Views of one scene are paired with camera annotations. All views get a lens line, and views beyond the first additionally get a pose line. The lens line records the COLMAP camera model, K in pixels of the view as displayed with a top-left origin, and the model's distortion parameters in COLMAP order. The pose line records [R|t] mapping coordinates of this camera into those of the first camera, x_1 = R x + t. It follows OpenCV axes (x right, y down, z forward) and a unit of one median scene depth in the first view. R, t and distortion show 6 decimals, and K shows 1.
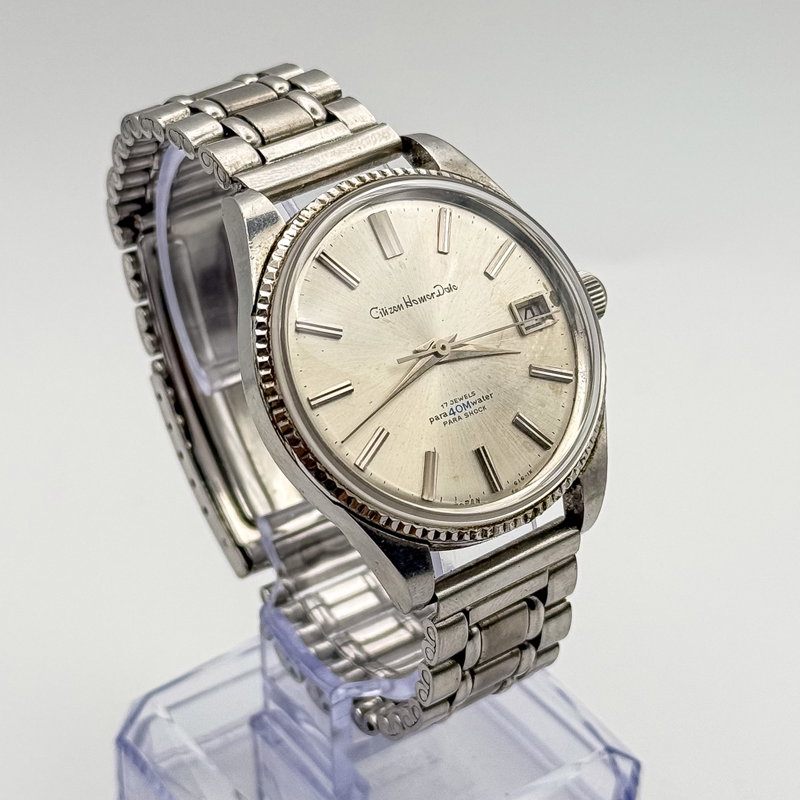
lens RADIAL K [[2369.7, 0, 400.0], [0, 2369.7, 400.0], [0, 0, 1]] dist [-0.034953, -0.054458]
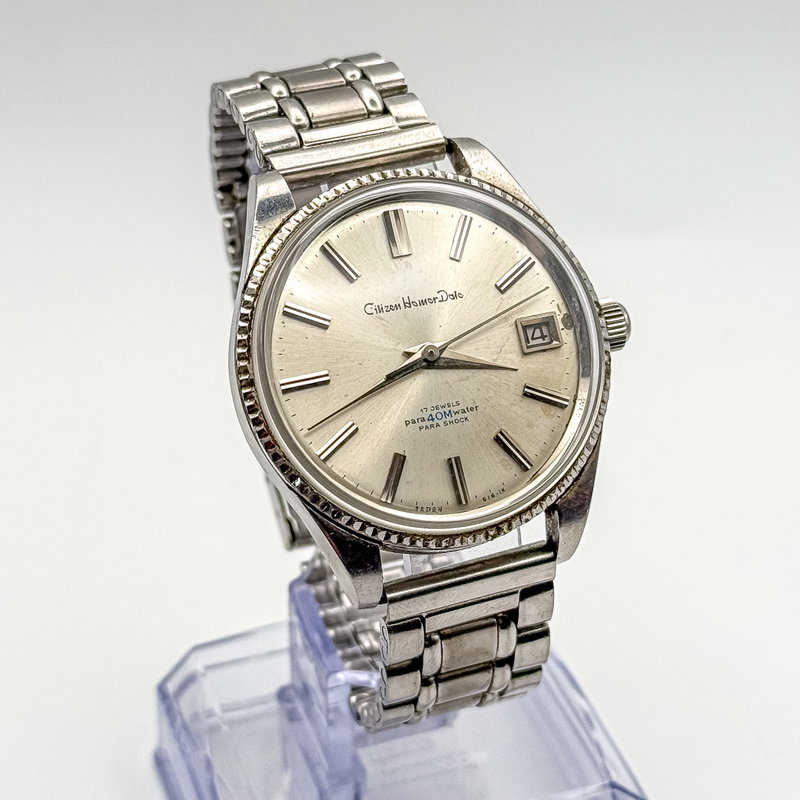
lens RADIAL K [[2369.7, 0, 400.0], [0, 2369.7, 400.0], [0, 0, 1]] dist [-0.034953, -0.054458]
pose [[0.963853, 0.153506, -0.217769, 0.219911], [-0.151565, 0.988113, 0.025690, -0.025463], [0.219124, 0.008245, 0.975662, 0.022009]]
